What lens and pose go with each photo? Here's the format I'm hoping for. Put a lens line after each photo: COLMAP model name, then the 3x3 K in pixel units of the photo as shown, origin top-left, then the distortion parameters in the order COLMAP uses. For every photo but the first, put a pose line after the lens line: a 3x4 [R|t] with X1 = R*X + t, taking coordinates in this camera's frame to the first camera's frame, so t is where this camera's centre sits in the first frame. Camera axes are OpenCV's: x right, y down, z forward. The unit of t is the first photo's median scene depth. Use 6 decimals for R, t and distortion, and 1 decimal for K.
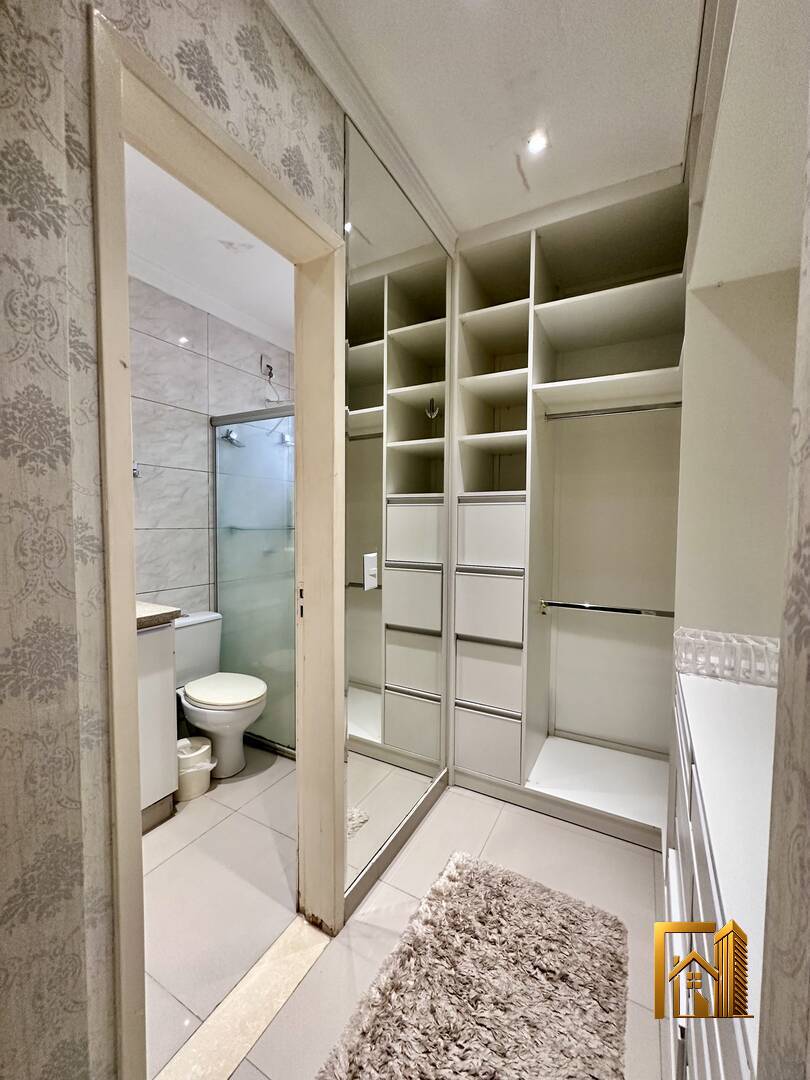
lens RADIAL K [[430.6, 0, 405.2], [0, 430.6, 536.4], [0, 0, 1]] dist [-0.005407, 0.001187]
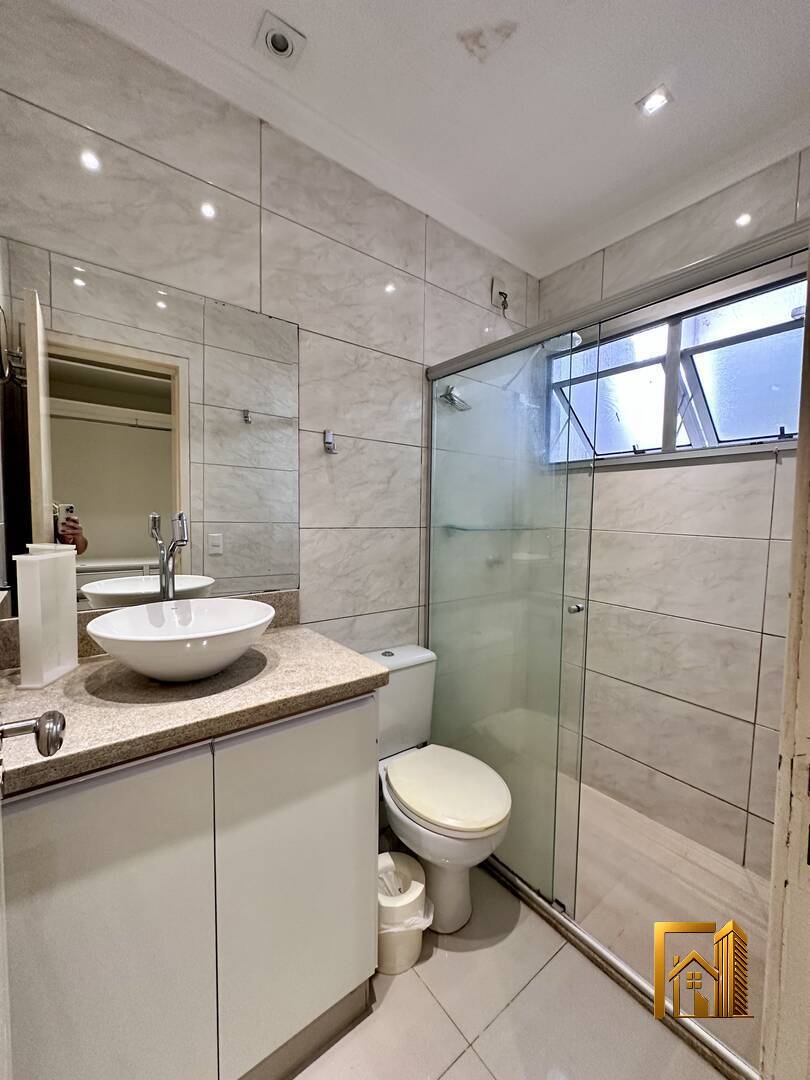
lens RADIAL K [[430.6, 0, 407.7], [0, 430.6, 537.1], [0, 0, 1]] dist [-0.005407, 0.001187]
pose [[0.920124, 0.029138, -0.390542, -0.214830], [-0.022920, 0.999526, 0.020572, -0.018341], [0.390956, -0.009978, 0.920355, 0.368965]]
